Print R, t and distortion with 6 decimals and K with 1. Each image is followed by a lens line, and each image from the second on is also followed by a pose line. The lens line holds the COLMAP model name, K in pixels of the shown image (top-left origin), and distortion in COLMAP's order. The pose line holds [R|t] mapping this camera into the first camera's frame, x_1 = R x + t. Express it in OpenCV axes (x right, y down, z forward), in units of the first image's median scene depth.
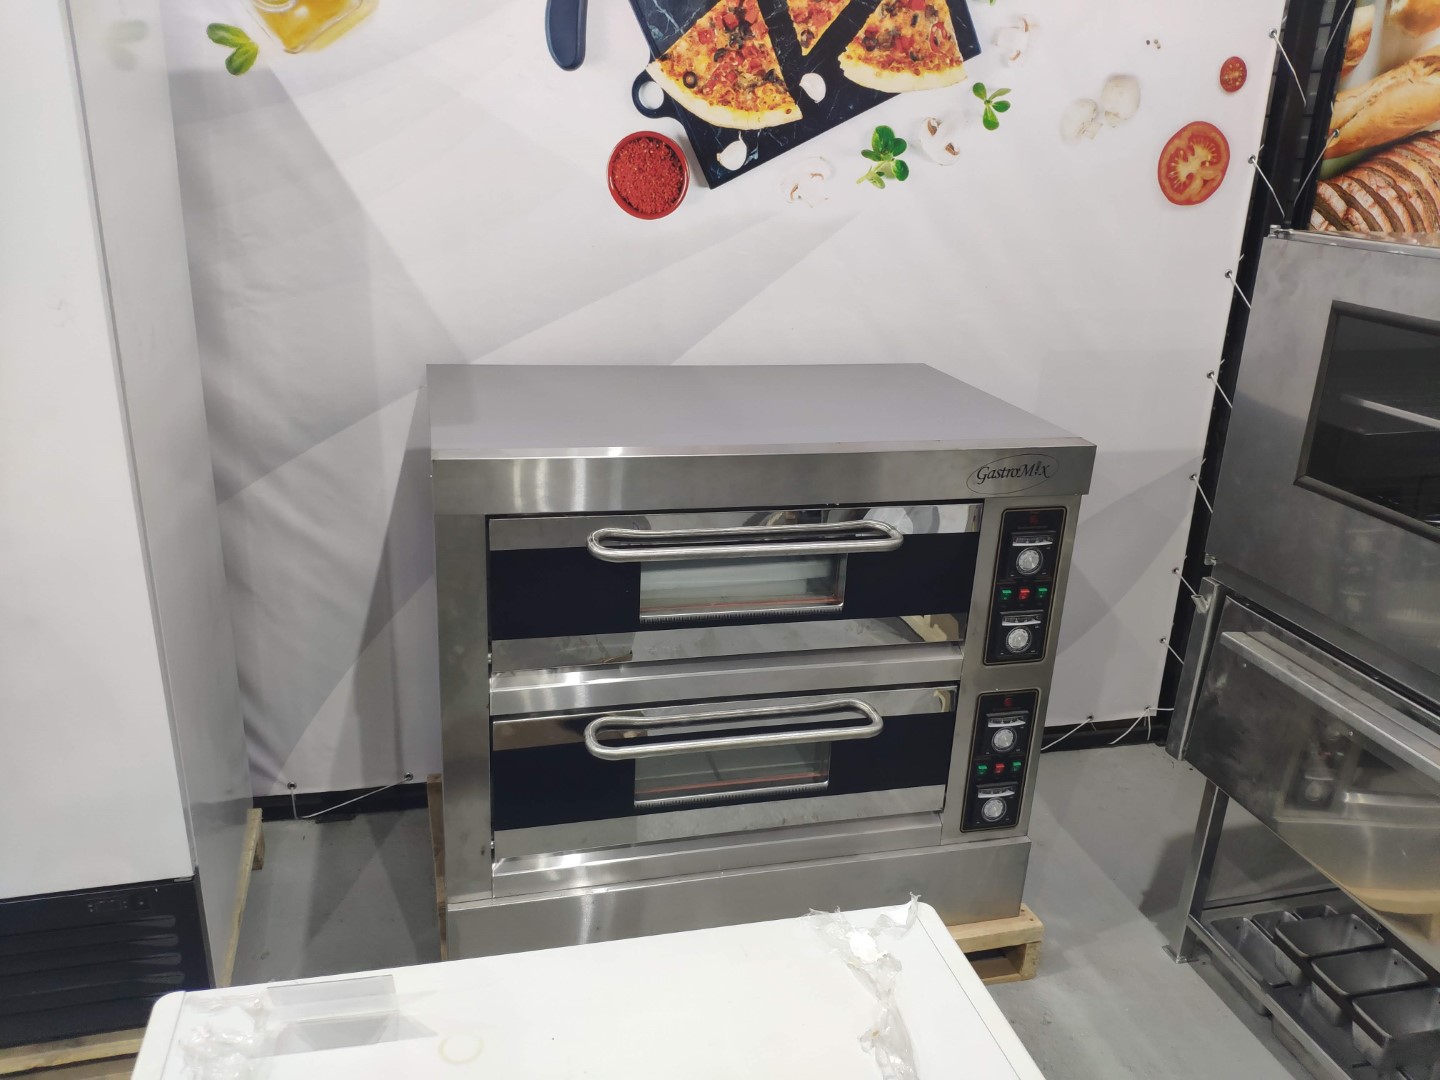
lens RADIAL K [[1125.7, 0, 720.0], [0, 1125.7, 540.0], [0, 0, 1]] dist [0.045666, -0.102875]
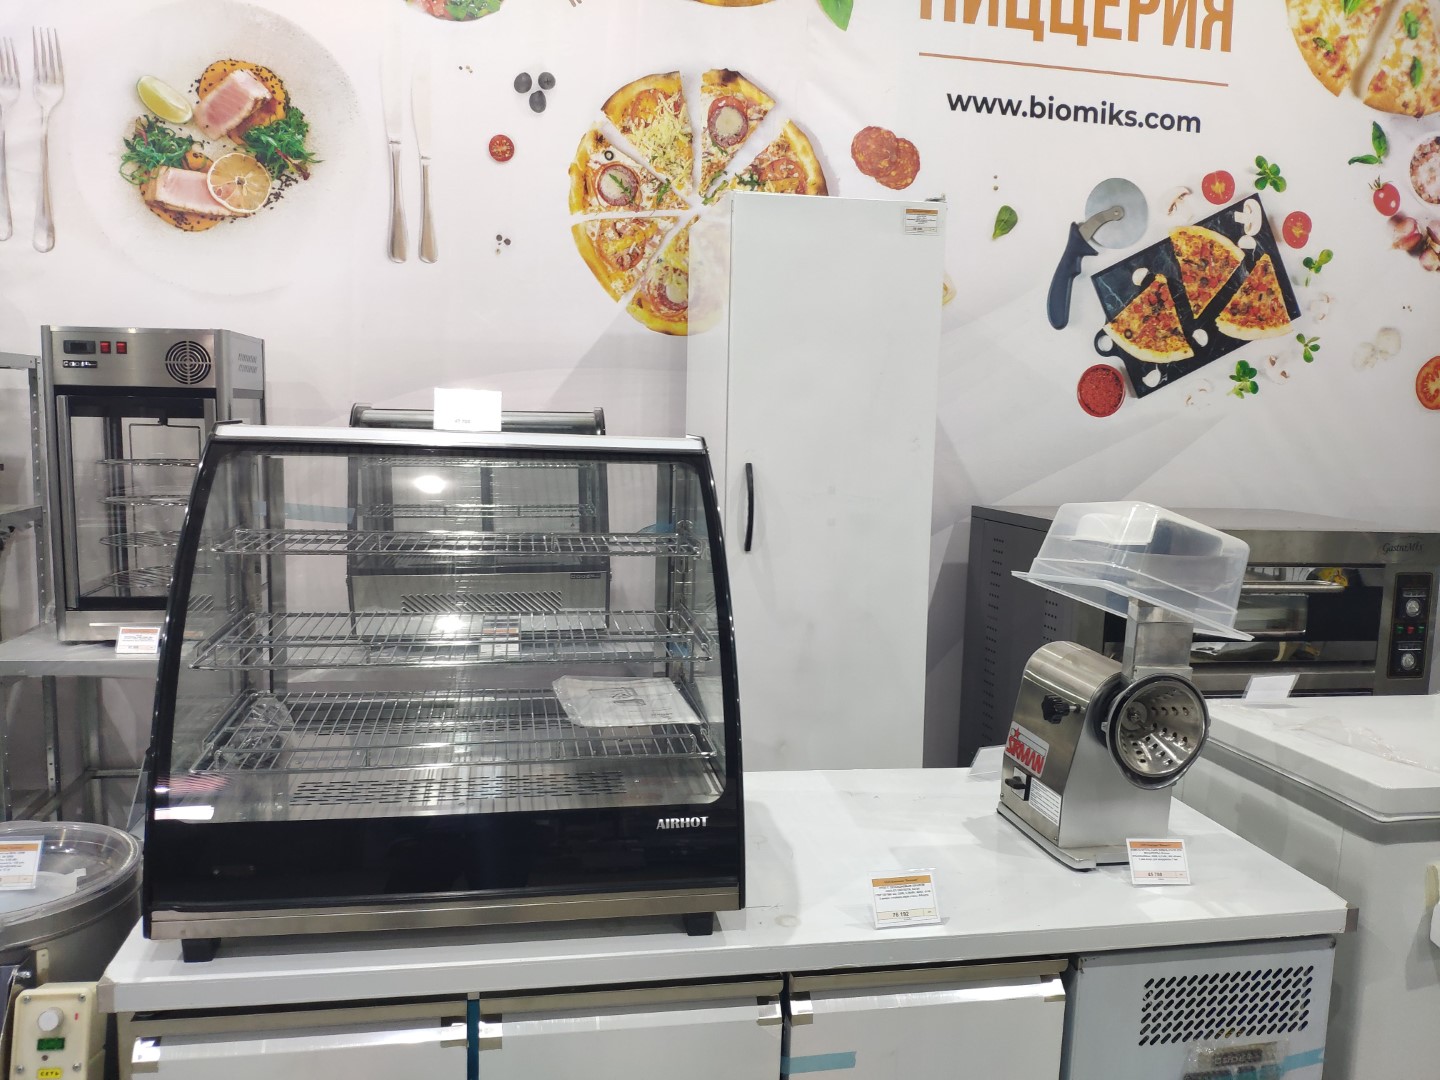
lens RADIAL K [[1125.7, 0, 720.0], [0, 1125.7, 540.0], [0, 0, 1]] dist [0.045666, -0.102875]
pose [[0.998440, -0.009758, -0.054973, -0.506329], [-0.003356, 0.972336, -0.233564, 0.249000], [0.055731, 0.233384, 0.970786, -0.511763]]
